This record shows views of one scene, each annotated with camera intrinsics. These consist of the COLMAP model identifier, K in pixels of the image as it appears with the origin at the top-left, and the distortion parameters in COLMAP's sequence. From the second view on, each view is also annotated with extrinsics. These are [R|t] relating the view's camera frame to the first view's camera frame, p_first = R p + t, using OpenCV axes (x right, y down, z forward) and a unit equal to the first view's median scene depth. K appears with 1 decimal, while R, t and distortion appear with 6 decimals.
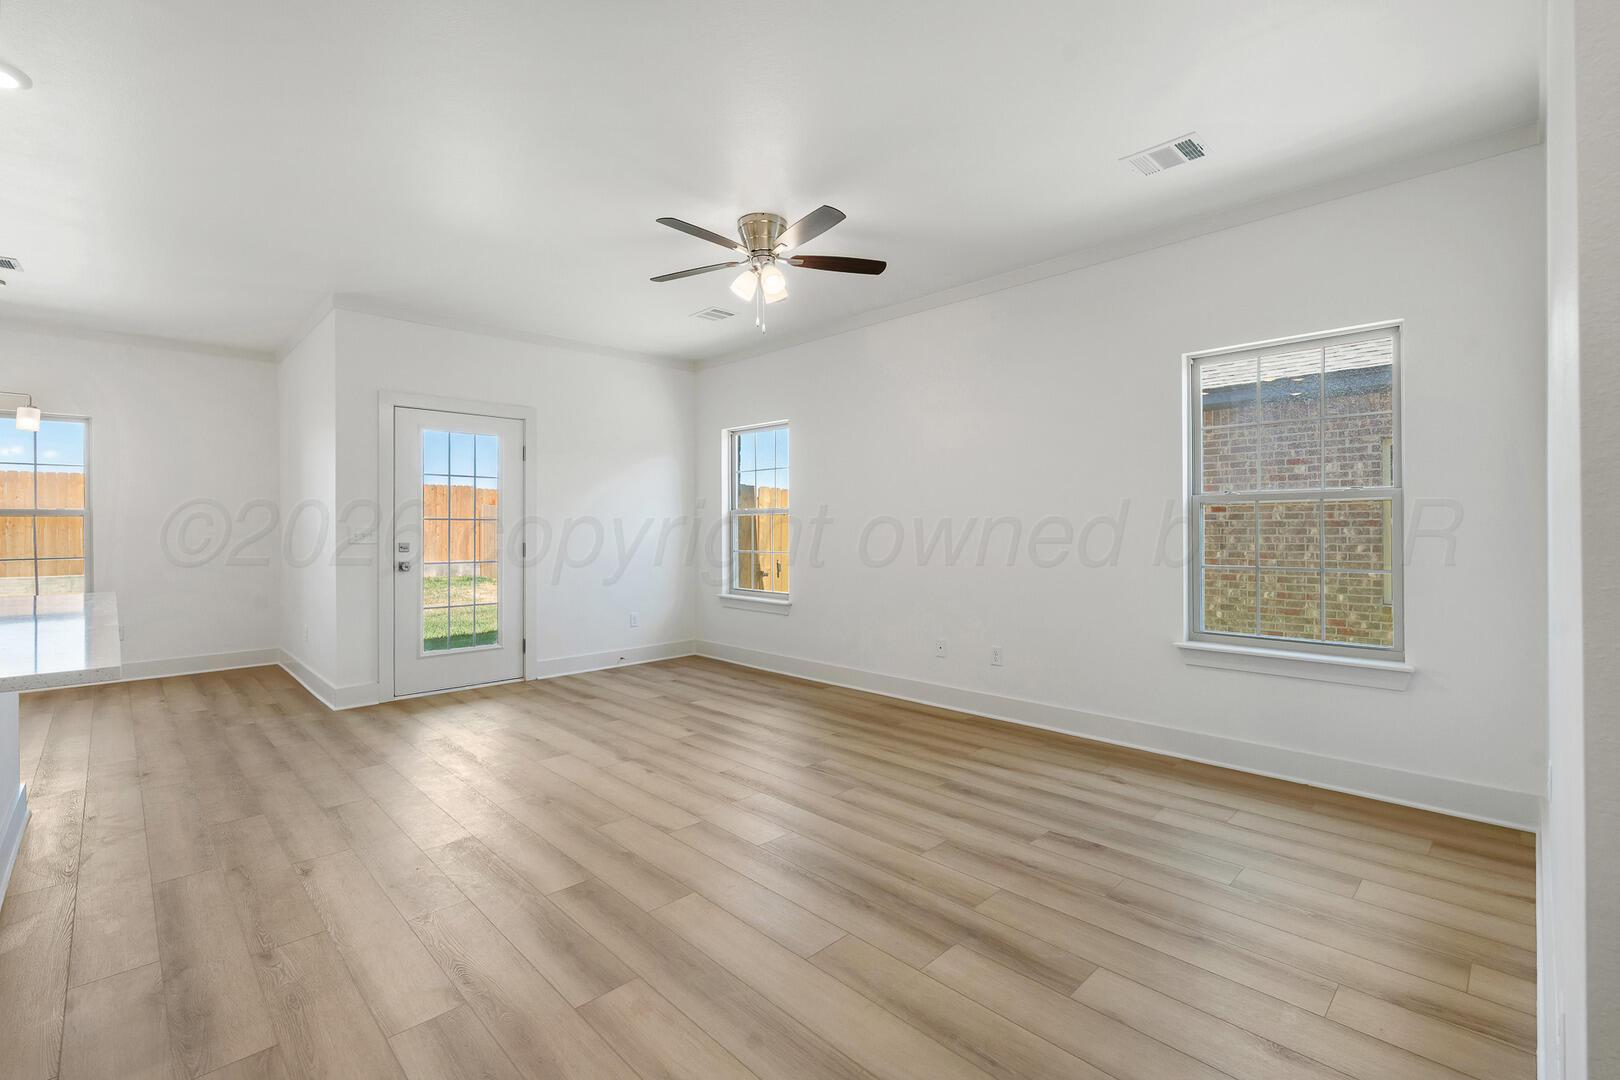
lens RADIAL K [[716.3, 0, 818.3], [0, 716.3, 533.6], [0, 0, 1]] dist [-0.003882, -0.000434]
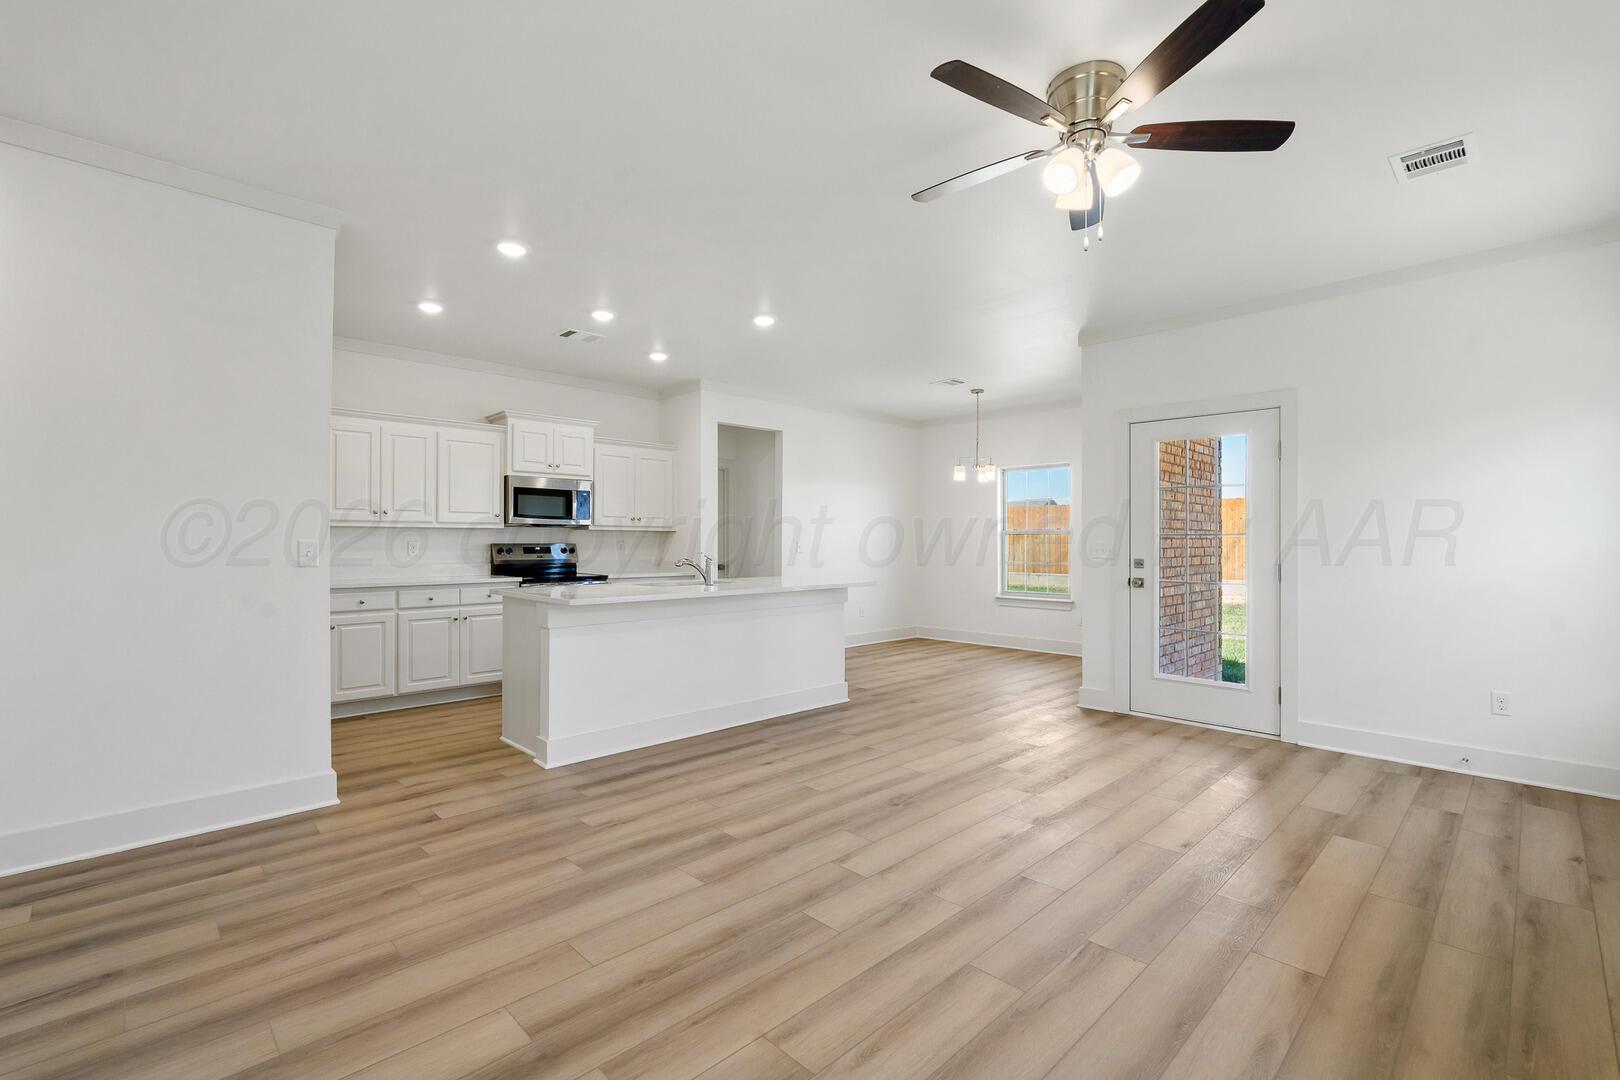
lens RADIAL K [[716.3, 0, 793.6], [0, 716.3, 534.0], [0, 0, 1]] dist [-0.003882, -0.000434]
pose [[-0.021907, -0.008859, -0.999721, 0.675228], [-0.011888, 0.999892, -0.008600, -0.010651], [0.999689, 0.011697, -0.022010, 0.865280]]
